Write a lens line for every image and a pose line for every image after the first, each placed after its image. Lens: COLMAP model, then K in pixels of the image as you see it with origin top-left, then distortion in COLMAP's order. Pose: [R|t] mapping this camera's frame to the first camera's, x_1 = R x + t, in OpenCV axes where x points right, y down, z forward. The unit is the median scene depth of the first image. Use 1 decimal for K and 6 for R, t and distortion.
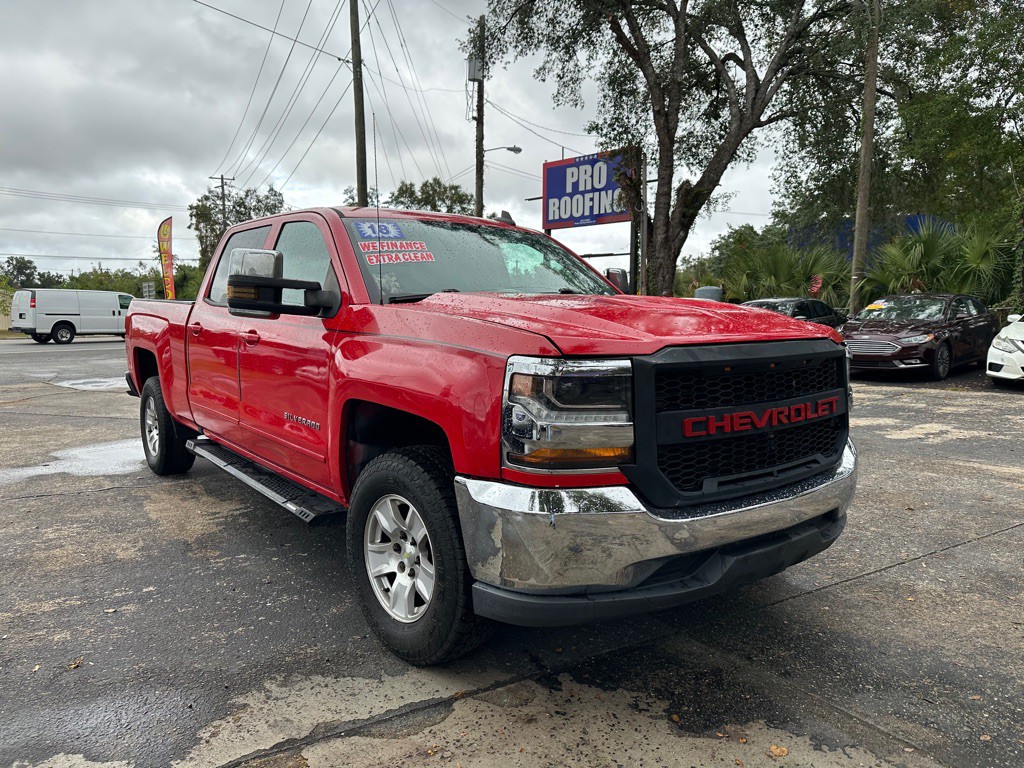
lens RADIAL K [[716.4, 0, 516.8], [0, 716.4, 386.0], [0, 0, 1]] dist [0.061974, -0.083487]
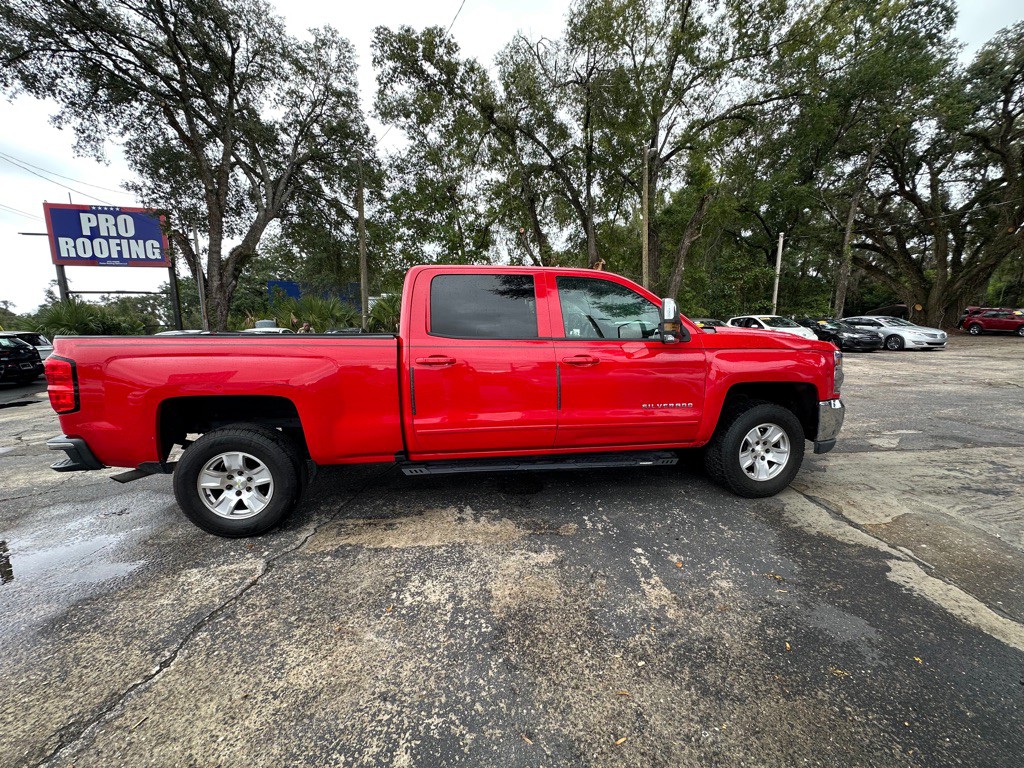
lens RADIAL K [[407.2, 0, 512.6], [0, 407.2, 387.6], [0, 0, 1]] dist [-0.002909, 0.000142]
pose [[0.518921, -0.125488, 0.845561, -0.159169], [0.103613, 0.991106, 0.083500, -0.013141], [-0.848519, 0.044281, 0.527309, 0.102023]]
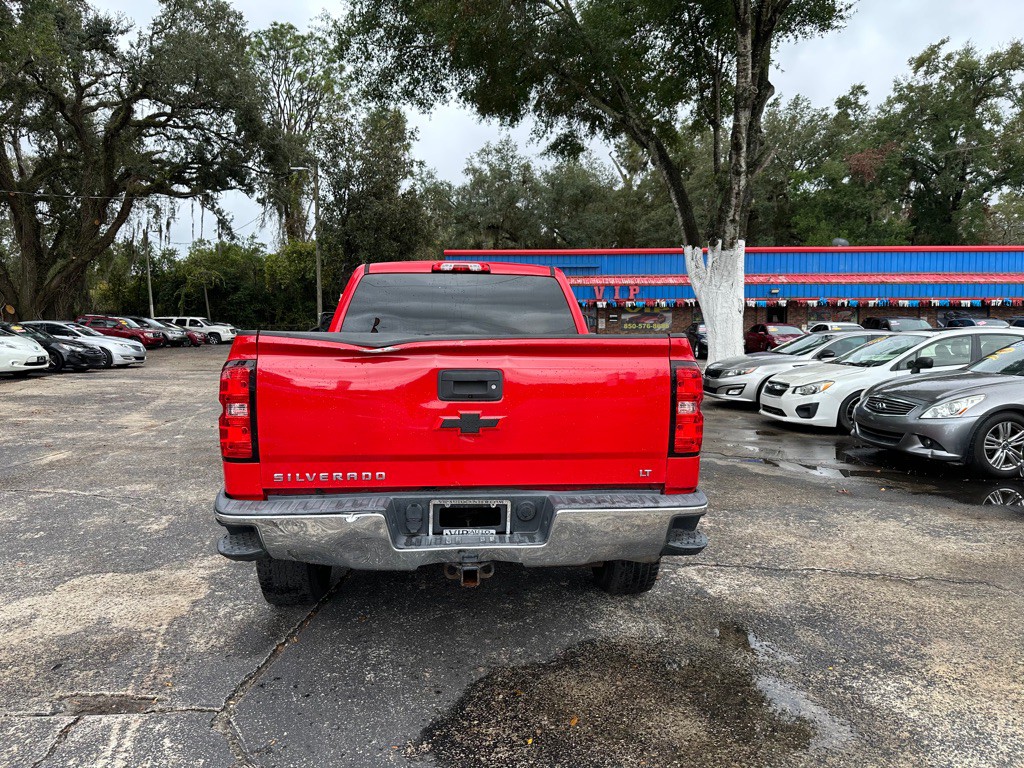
lens RADIAL K [[716.4, 0, 516.8], [0, 716.4, 386.0], [0, 0, 1]] dist [0.061974, -0.083487]
pose [[-0.829085, -0.038772, 0.557776, -0.172610], [0.060144, 0.985620, 0.157911, -0.039677], [-0.555878, 0.164469, -0.814831, 0.351802]]
